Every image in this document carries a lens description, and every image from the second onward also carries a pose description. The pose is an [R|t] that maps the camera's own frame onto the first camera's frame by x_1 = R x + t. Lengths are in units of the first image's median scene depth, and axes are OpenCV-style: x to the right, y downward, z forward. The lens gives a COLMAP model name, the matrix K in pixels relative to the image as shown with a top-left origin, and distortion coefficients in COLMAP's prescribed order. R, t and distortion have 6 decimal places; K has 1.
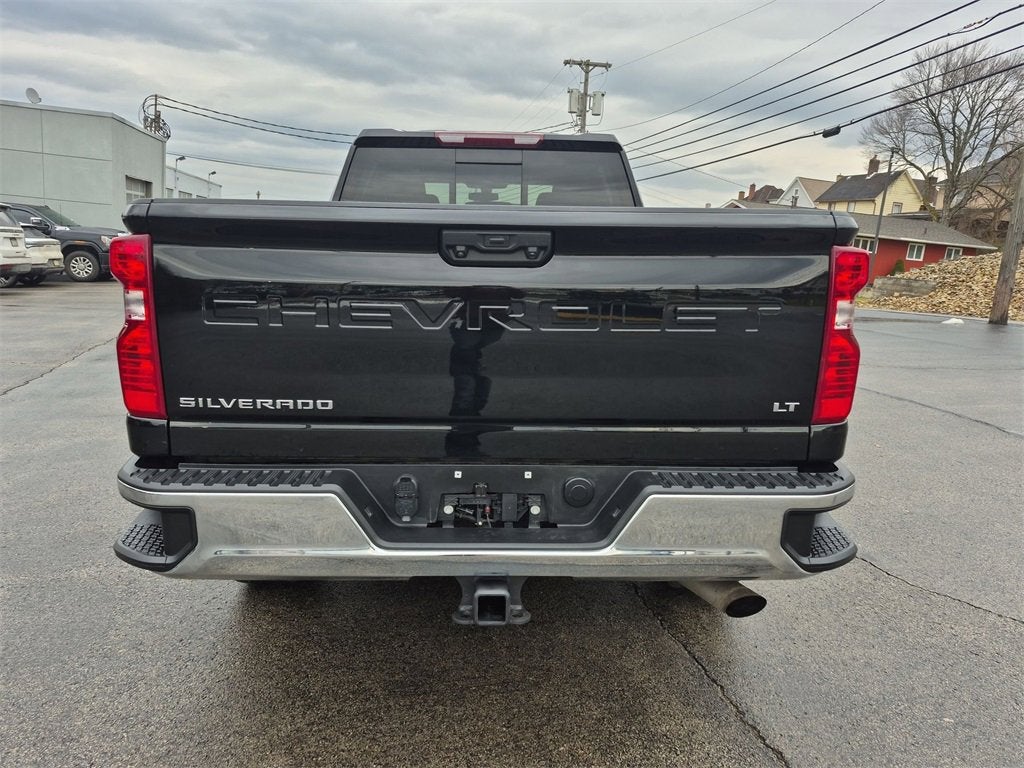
lens RADIAL K [[713.8, 0, 511.0], [0, 713.8, 376.0], [0, 0, 1]] dist [0.084670, -0.085787]
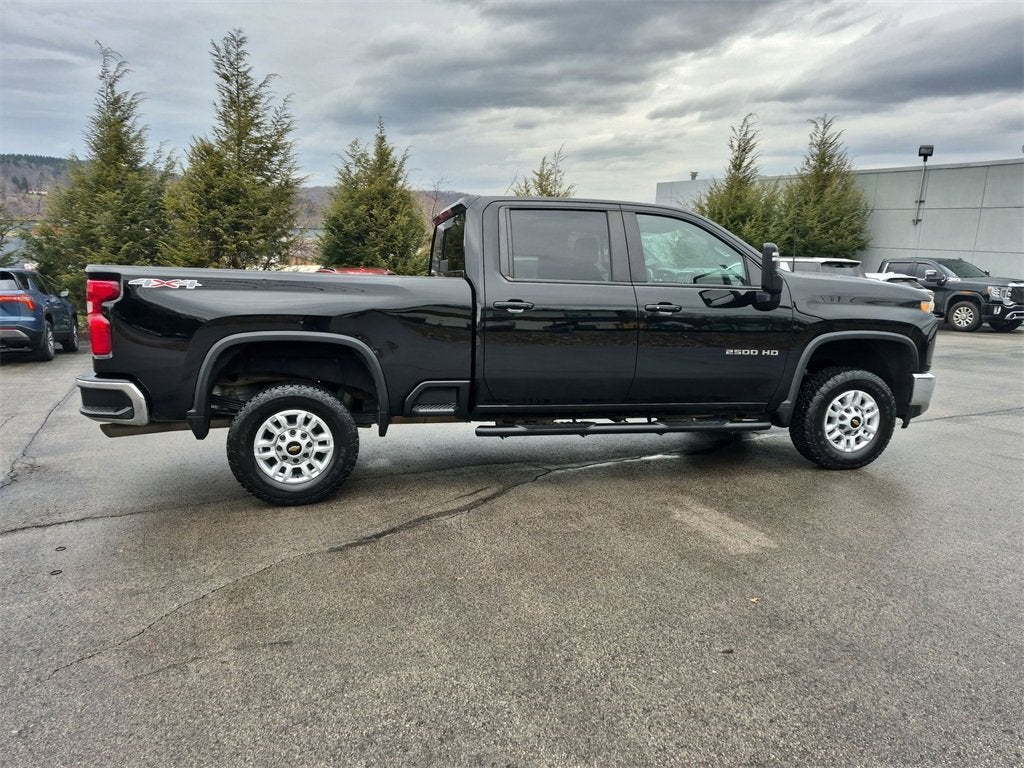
lens RADIAL K [[758.9, 0, 566.8], [0, 758.9, 366.4], [0, 0, 1]] dist [0.080531, -0.107588]
pose [[0.219037, 0.093464, -0.971230, 1.518670], [-0.183224, 0.981634, 0.053143, -0.146428], [0.958359, 0.166312, 0.232139, 0.902023]]
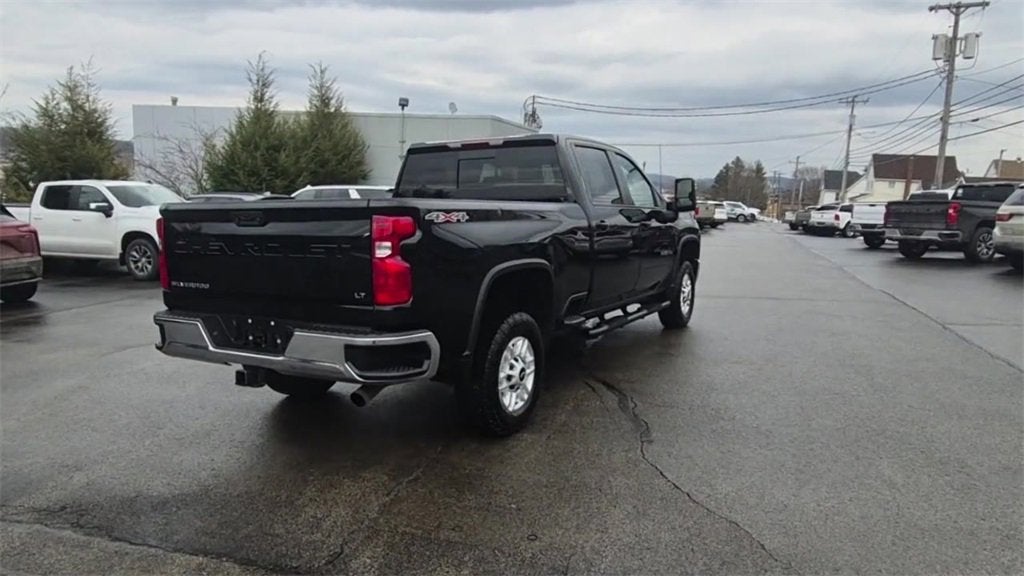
lens RADIAL K [[680.0, 0, 515.1], [0, 680.0, 290.3], [0, 0, 1]] dist [-0.002213, -0.000482]
pose [[0.859446, 0.033837, -0.510106, 0.794370], [-0.062465, 0.997281, -0.039090, 0.035022], [0.507397, 0.065459, 0.859223, -0.184340]]
